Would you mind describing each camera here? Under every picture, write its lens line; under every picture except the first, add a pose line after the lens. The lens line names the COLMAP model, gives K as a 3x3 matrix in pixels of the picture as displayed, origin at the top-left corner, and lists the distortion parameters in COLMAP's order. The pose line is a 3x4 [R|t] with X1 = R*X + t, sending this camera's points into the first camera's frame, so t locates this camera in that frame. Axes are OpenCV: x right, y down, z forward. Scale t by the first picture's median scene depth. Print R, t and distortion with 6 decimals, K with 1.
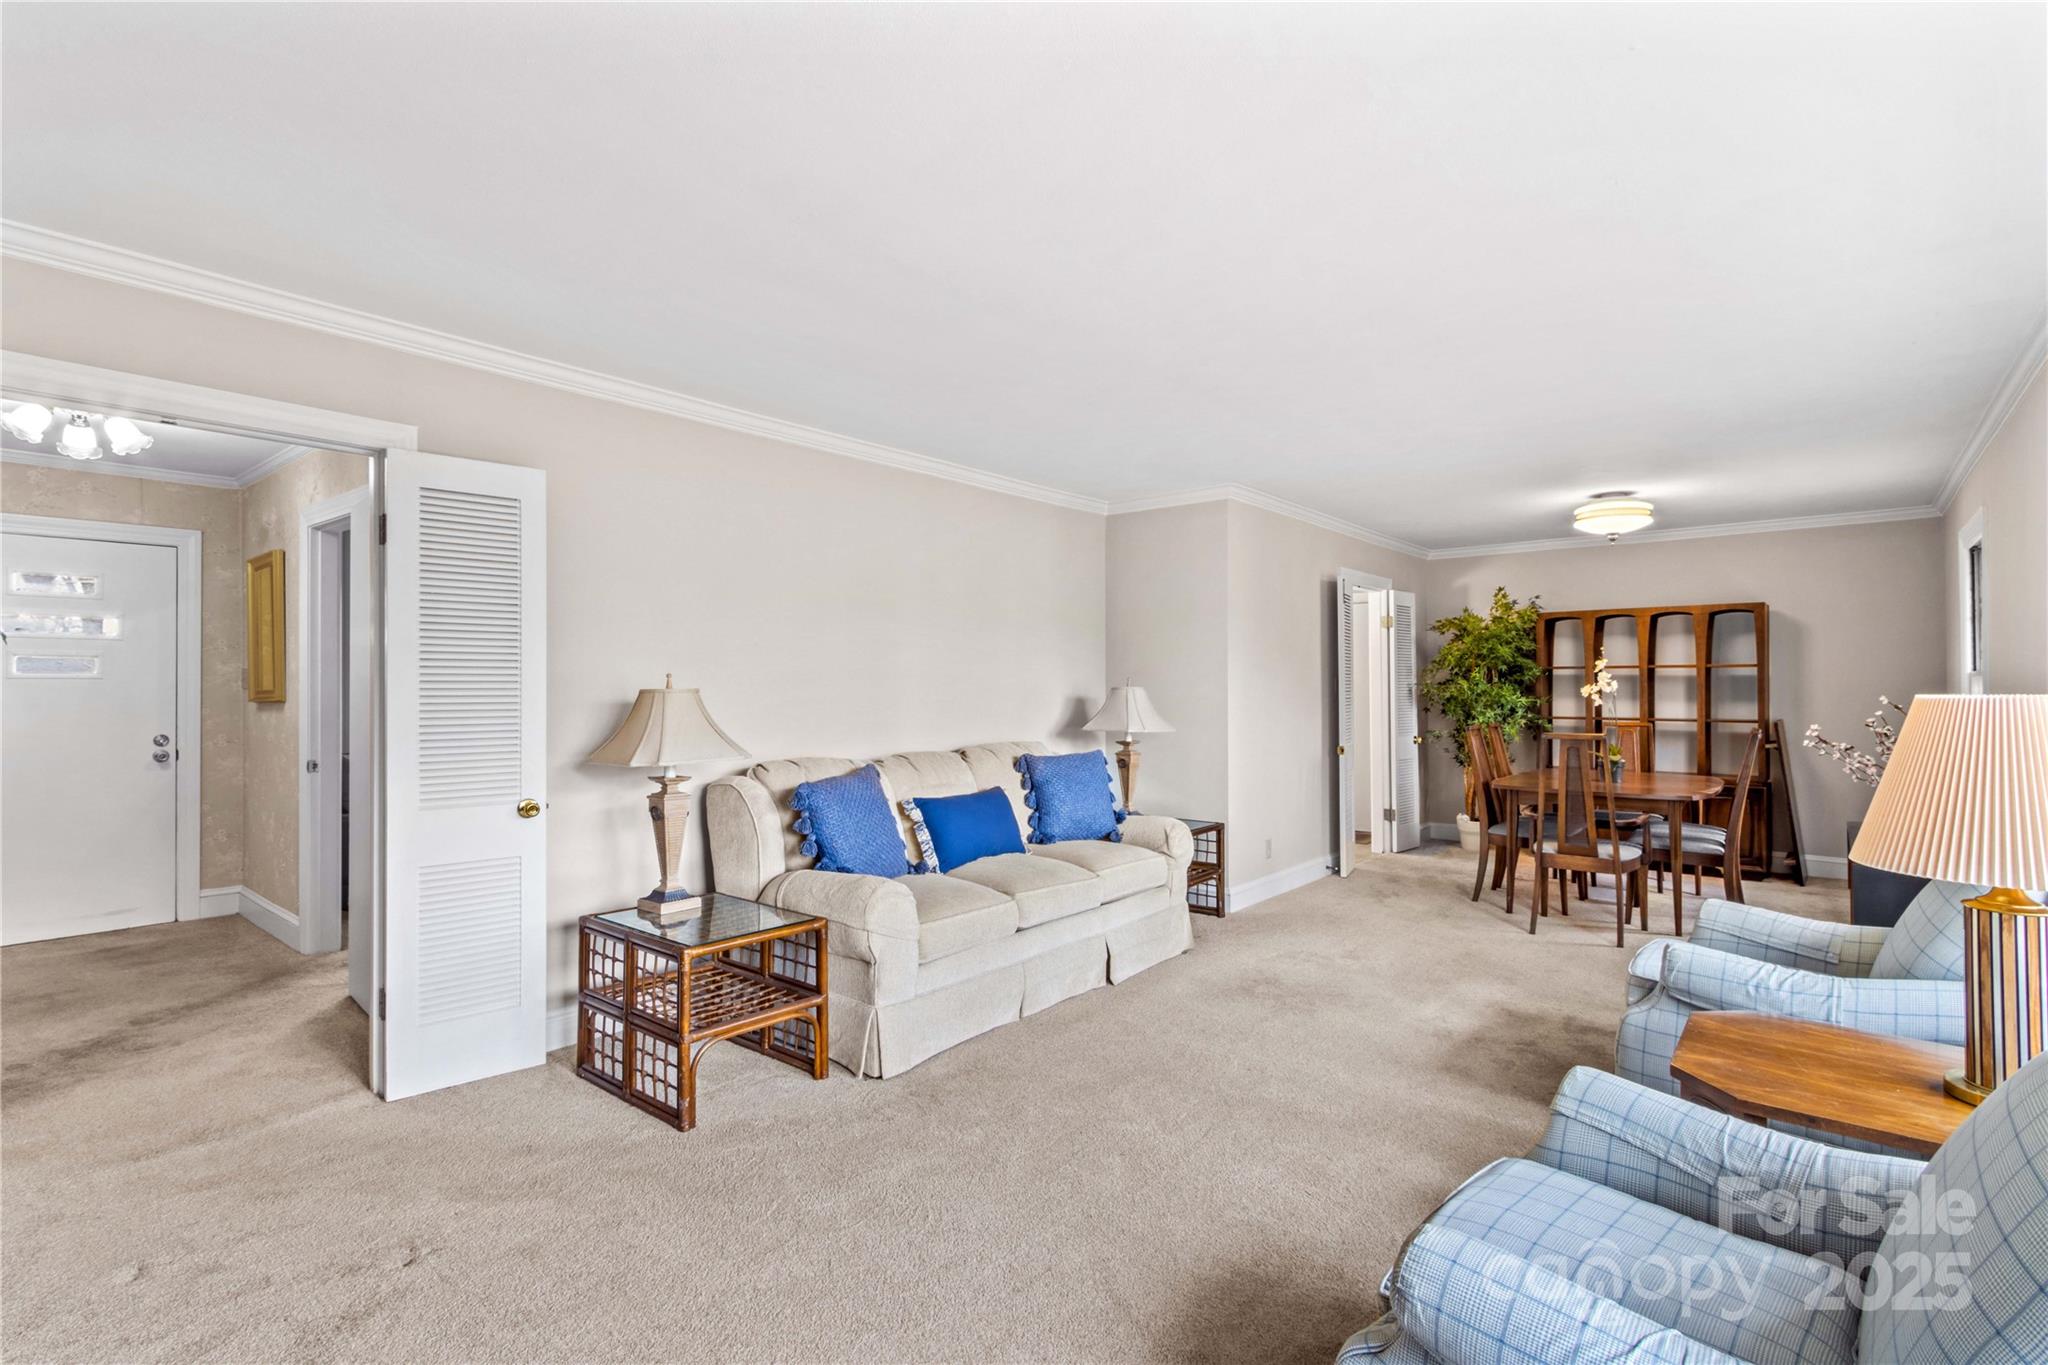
lens RADIAL K [[965.5, 0, 1016.1], [0, 965.5, 687.5], [0, 0, 1]] dist [0.000452, -0.000410]
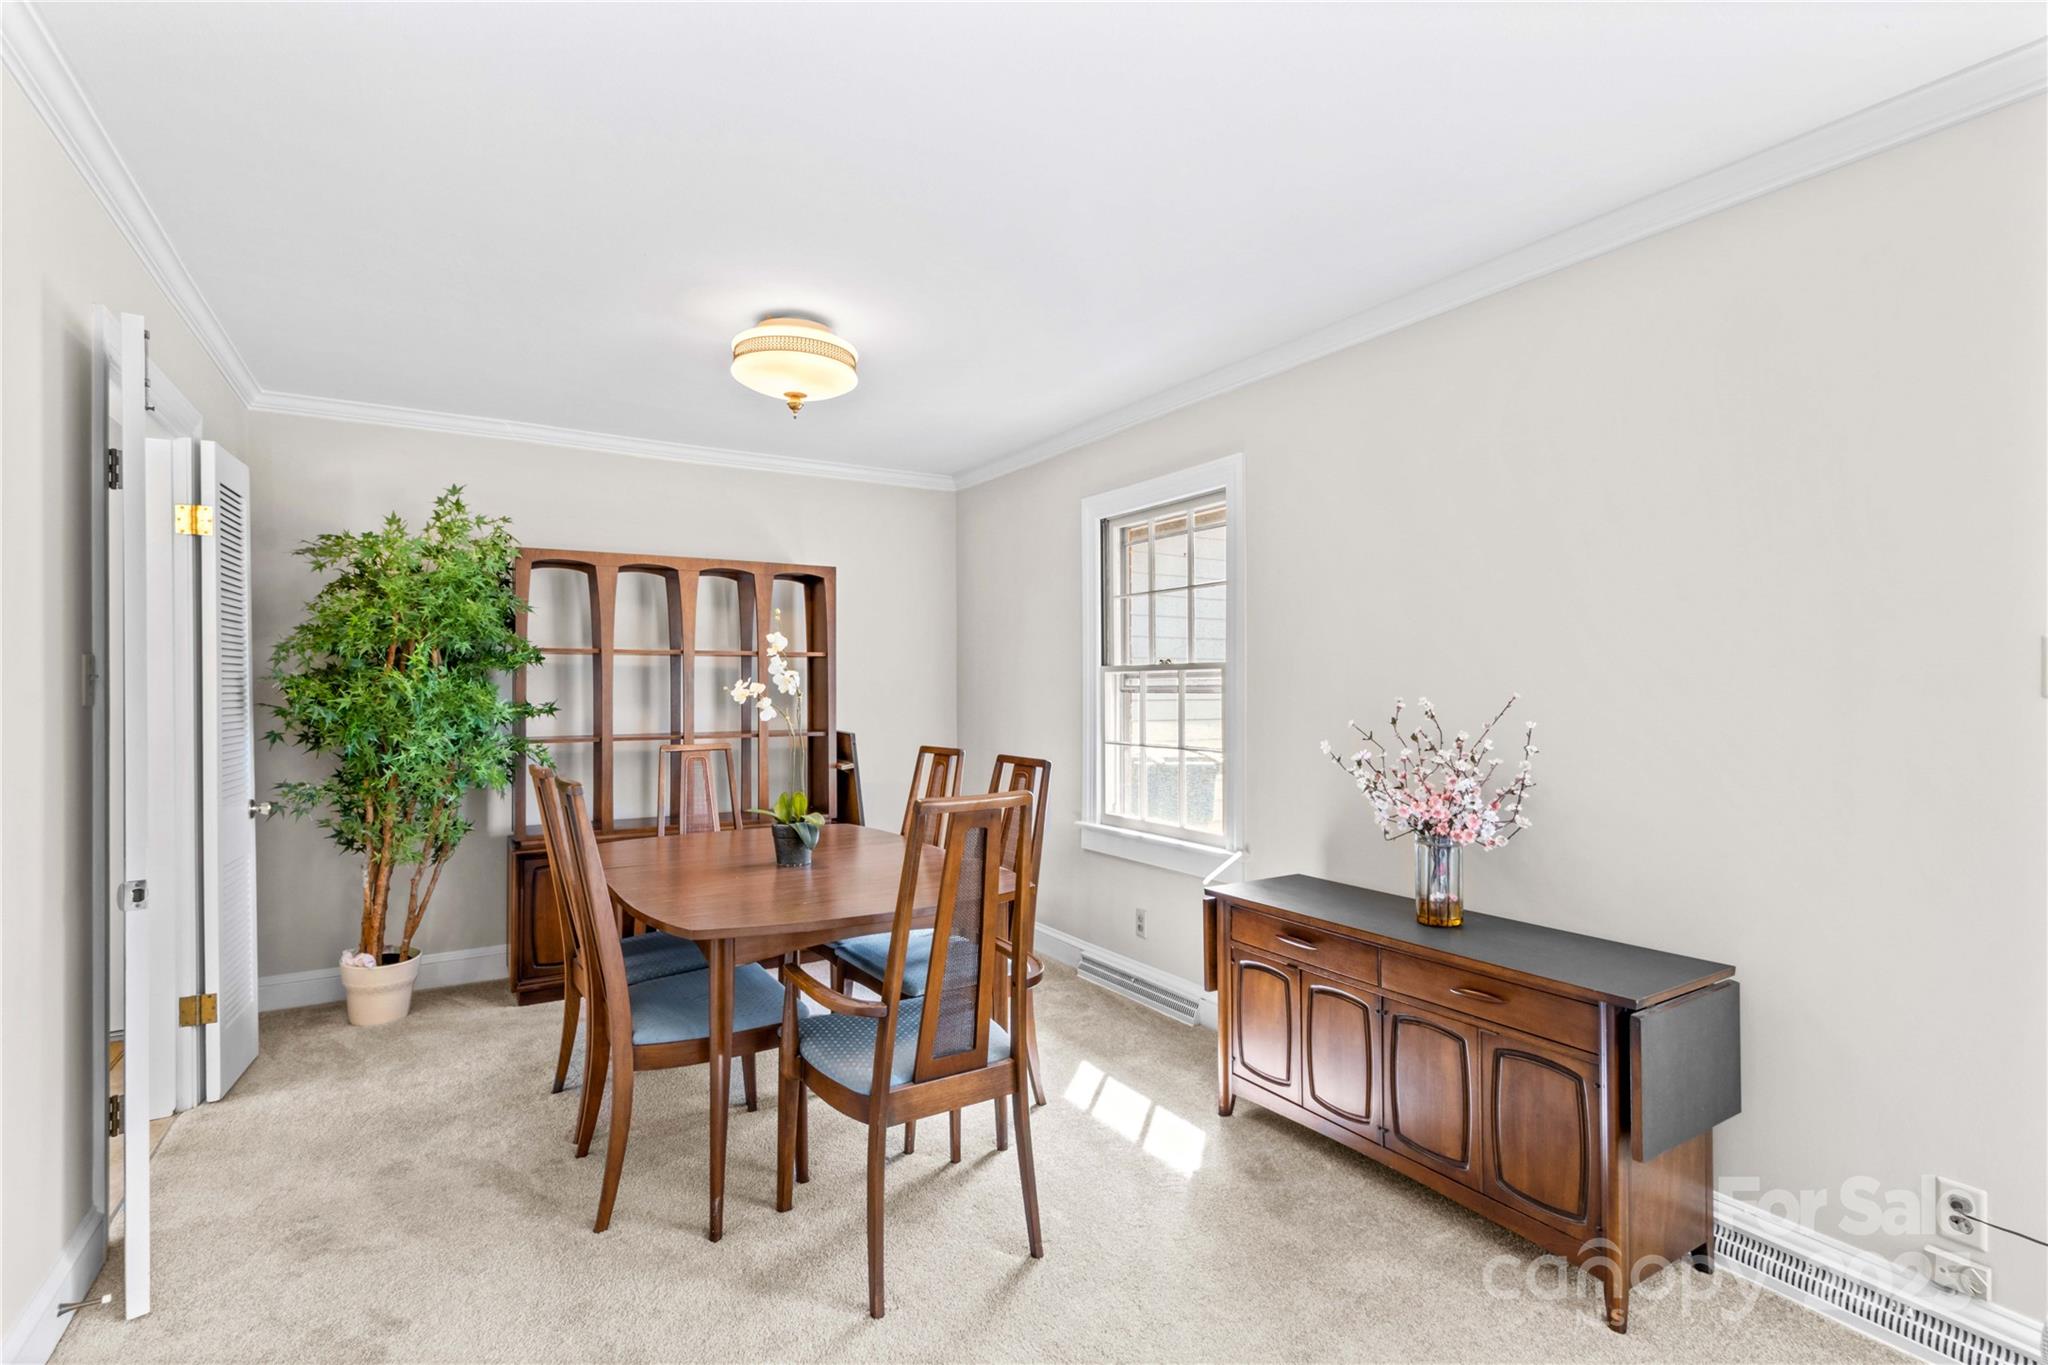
lens RADIAL K [[965.5, 0, 1016.1], [0, 965.5, 687.5], [0, 0, 1]] dist [0.000452, -0.000410]
pose [[0.327084, 0.005021, 0.944982, 0.123873], [0.000354, 0.999985, -0.005436, 0.003290], [-0.944995, 0.002112, 0.327078, 0.558213]]
